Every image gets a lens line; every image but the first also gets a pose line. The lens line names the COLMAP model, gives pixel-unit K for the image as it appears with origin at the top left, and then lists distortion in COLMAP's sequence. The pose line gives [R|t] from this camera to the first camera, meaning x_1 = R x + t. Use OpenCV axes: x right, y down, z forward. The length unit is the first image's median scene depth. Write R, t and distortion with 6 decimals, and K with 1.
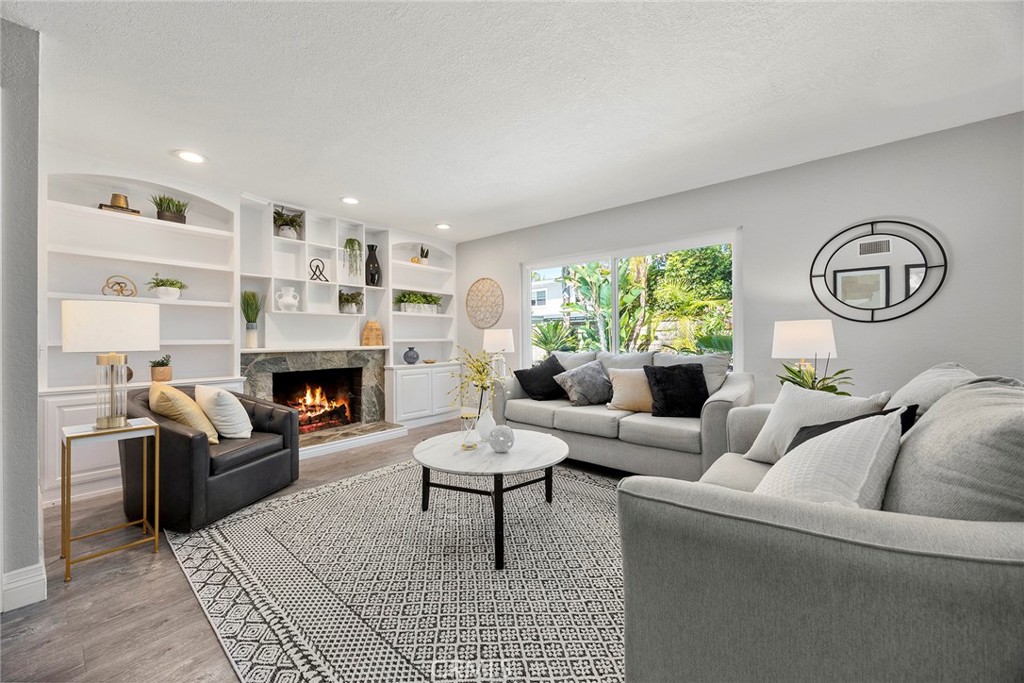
lens RADIAL K [[398.0, 0, 512.0], [0, 398.0, 341.5], [0, 0, 1]] dist [0.022434, 0.000028]
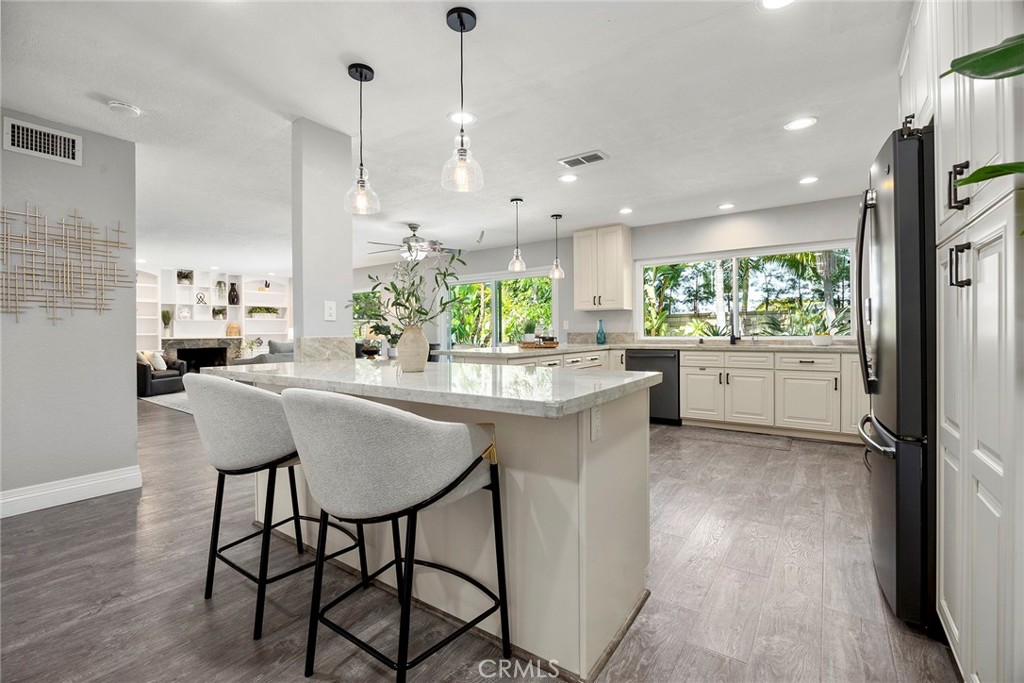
lens RADIAL K [[451.0, 0, 512.0], [0, 451.0, 341.5], [0, 0, 1]] dist [-0.002211, -0.000172]
pose [[0.997466, 0.006445, 0.070857, 0.937351], [-0.007829, 0.999784, 0.019270, -0.018394], [-0.070718, -0.019776, 0.997300, -1.405001]]
